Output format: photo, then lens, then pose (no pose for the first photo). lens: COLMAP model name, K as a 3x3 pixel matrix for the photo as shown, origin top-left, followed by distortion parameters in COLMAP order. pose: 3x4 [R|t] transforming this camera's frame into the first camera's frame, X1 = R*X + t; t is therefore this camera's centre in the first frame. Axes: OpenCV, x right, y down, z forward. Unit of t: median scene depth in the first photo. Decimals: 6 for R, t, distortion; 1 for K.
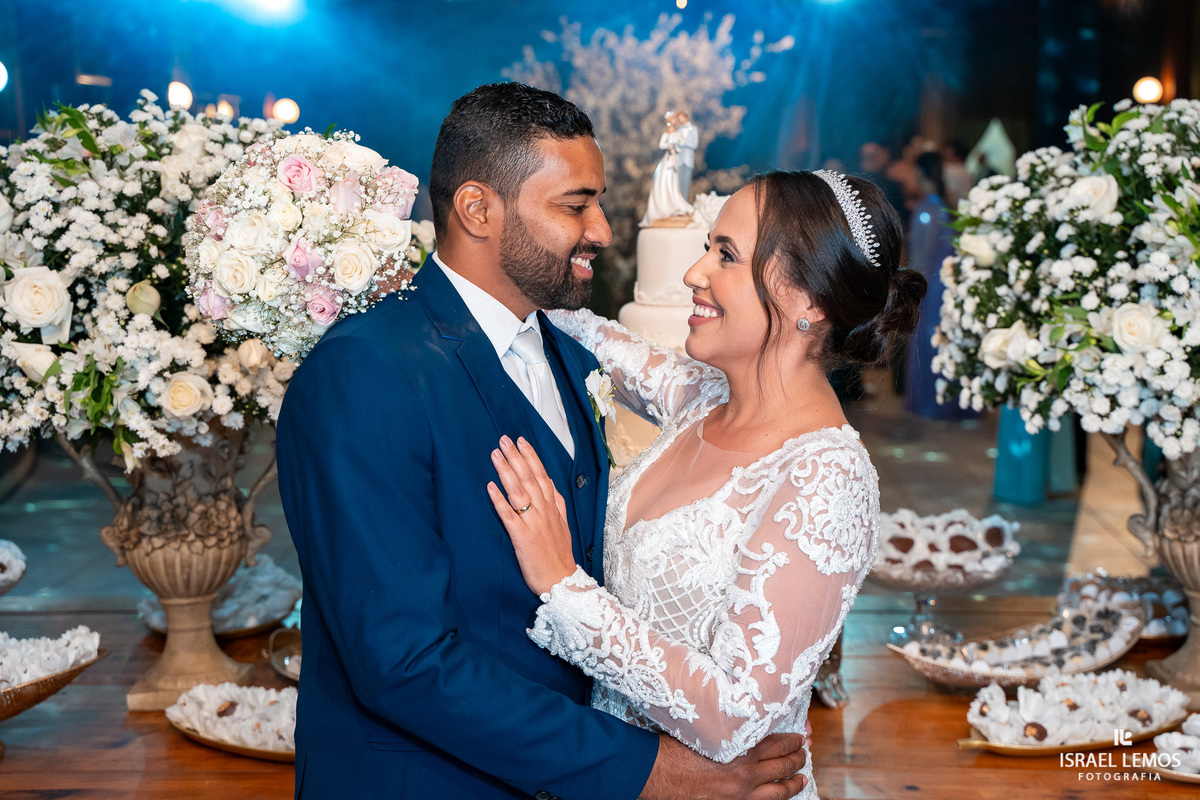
lens RADIAL K [[1702.0, 0, 600.0], [0, 1702.0, 400.0], [0, 0, 1]] dist [0.104373, 0.078295]
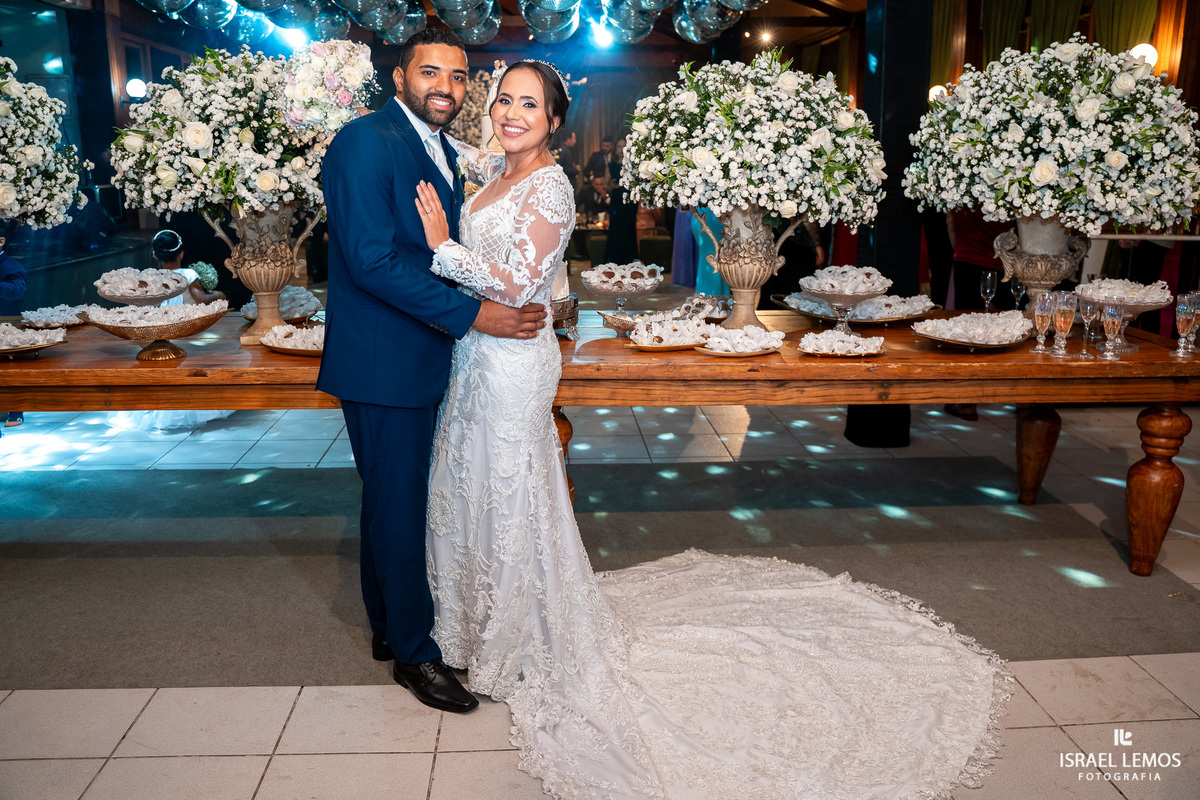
lens RADIAL K [[982.4, 0, 600.0], [0, 982.4, 400.0], [0, 0, 1]] dist [-0.115459, 0.097346]
pose [[0.993334, -0.006013, 0.115114, 0.029210], [-0.005225, 0.995263, 0.097075, 0.142043], [-0.115152, -0.097029, 0.988598, -0.254570]]
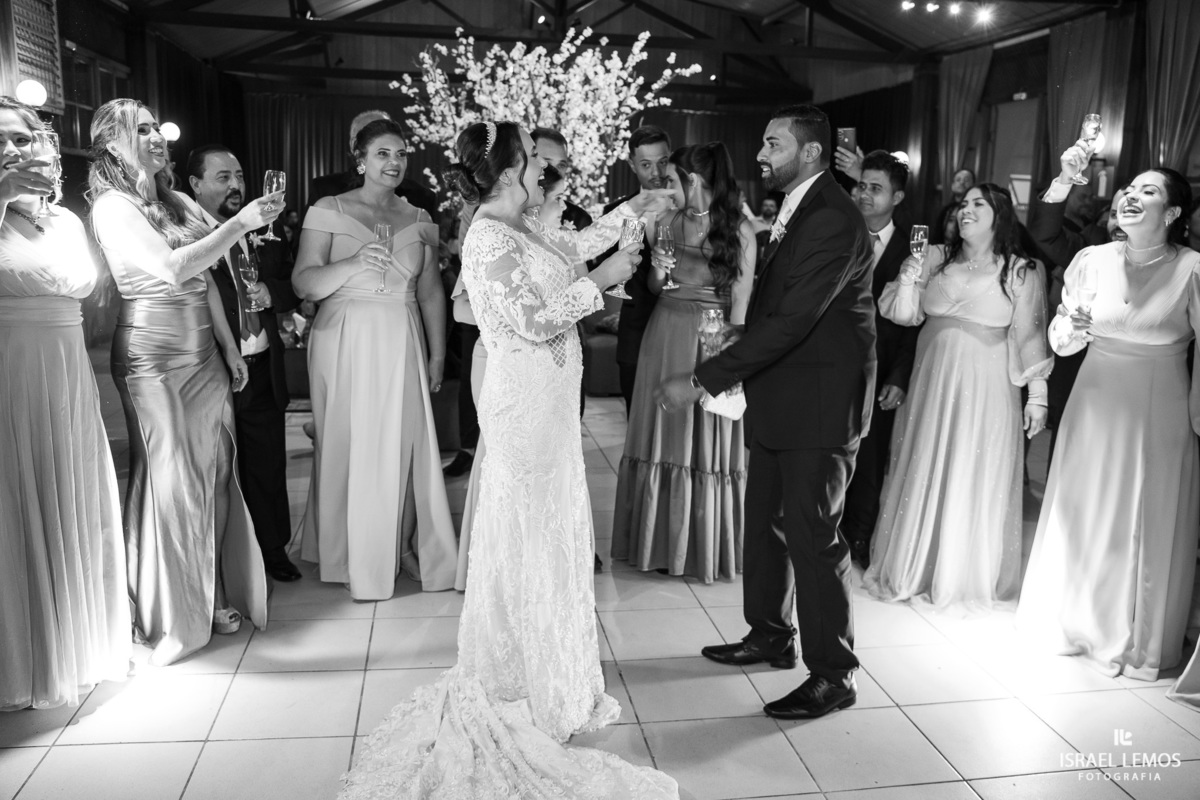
lens RADIAL K [[982.4, 0, 600.0], [0, 982.4, 400.0], [0, 0, 1]] dist [-0.115459, 0.097346]
pose [[0.977122, 0.006404, 0.212582, -0.302862], [-0.016873, 0.998730, 0.047468, -0.233082], [-0.212008, -0.049969, 0.975990, 2.364006]]
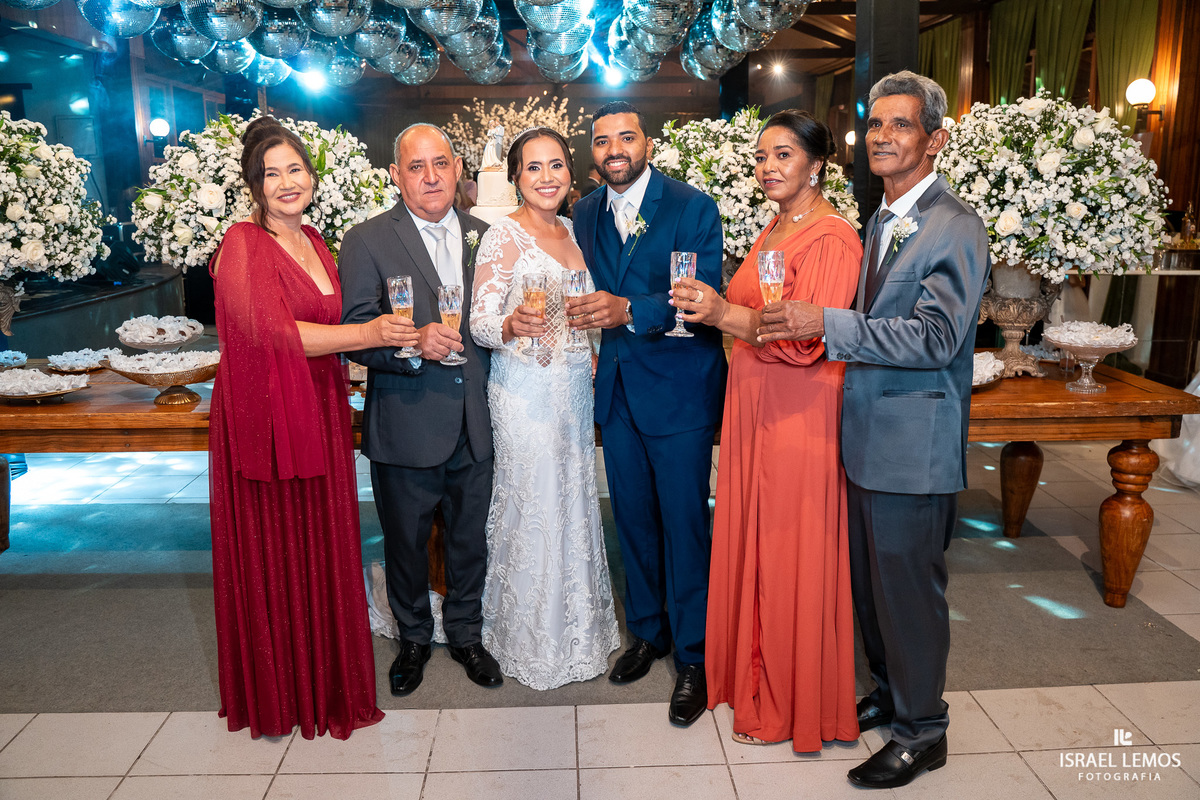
lens RADIAL K [[990.7, 0, 600.0], [0, 990.7, 400.0], [0, 0, 1]] dist [-0.113437, 0.099622]
pose [[0.995740, -0.006600, 0.091971, 0.066333], [0.000037, 0.997463, 0.071180, 0.114268], [-0.092208, -0.070874, 0.993214, -0.340331]]
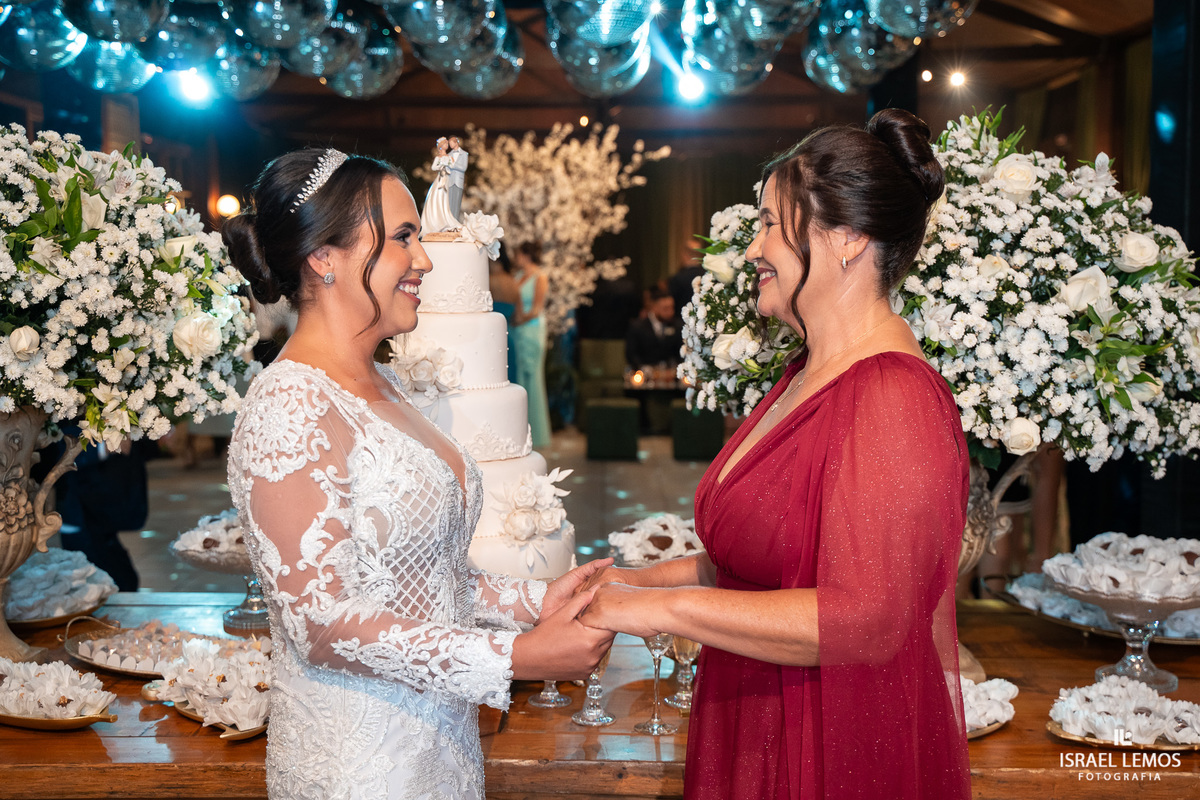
lens RADIAL K [[1501.7, 0, 600.0], [0, 1501.7, 400.0], [0, 0, 1]] dist [0.033636, 0.082584]
pose [[0.998747, 0.015749, 0.047509, 0.106743], [-0.013247, 0.998532, -0.052514, 0.052414], [-0.048267, 0.051819, 0.997489, 0.046256]]
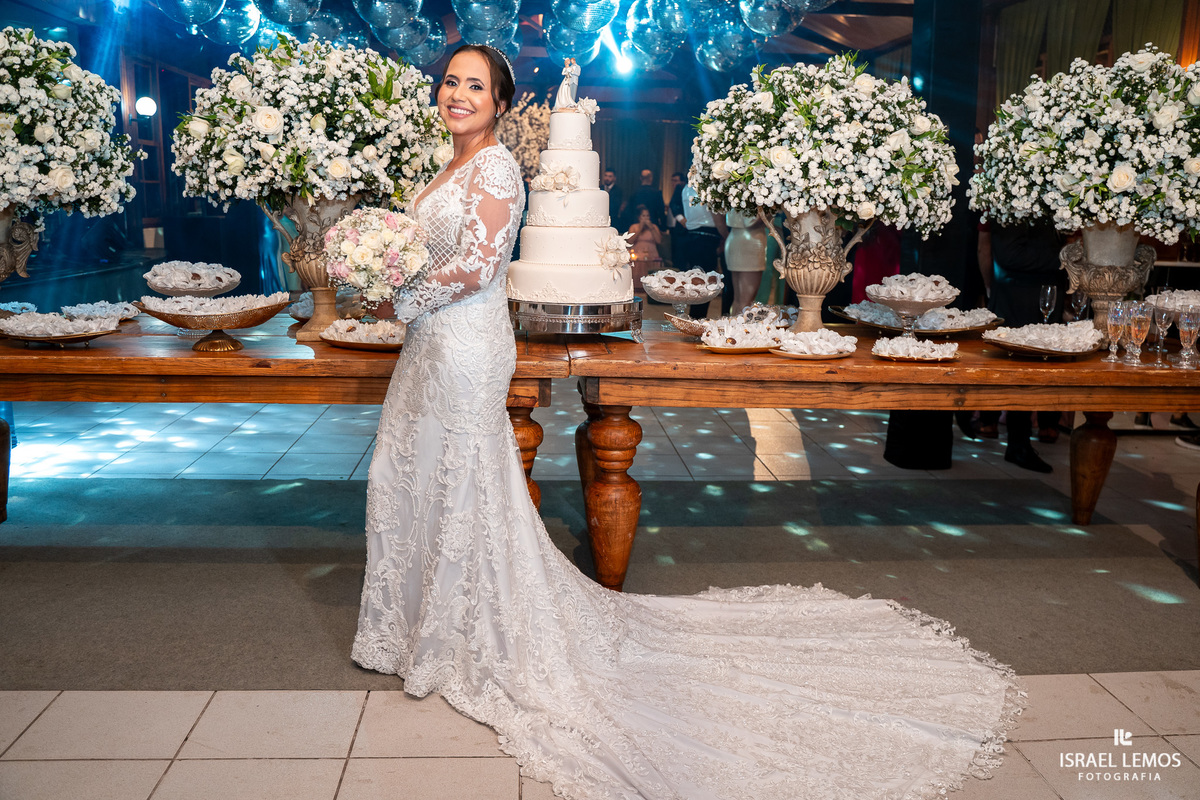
lens RADIAL K [[991.8, 0, 600.0], [0, 991.8, 400.0], [0, 0, 1]] dist [-0.110247, 0.092832]
pose [[0.991222, 0.015118, 0.131338, -0.075127], [-0.022370, 0.998295, 0.053920, 0.196209], [-0.130299, -0.056385, 0.989870, -0.224977]]
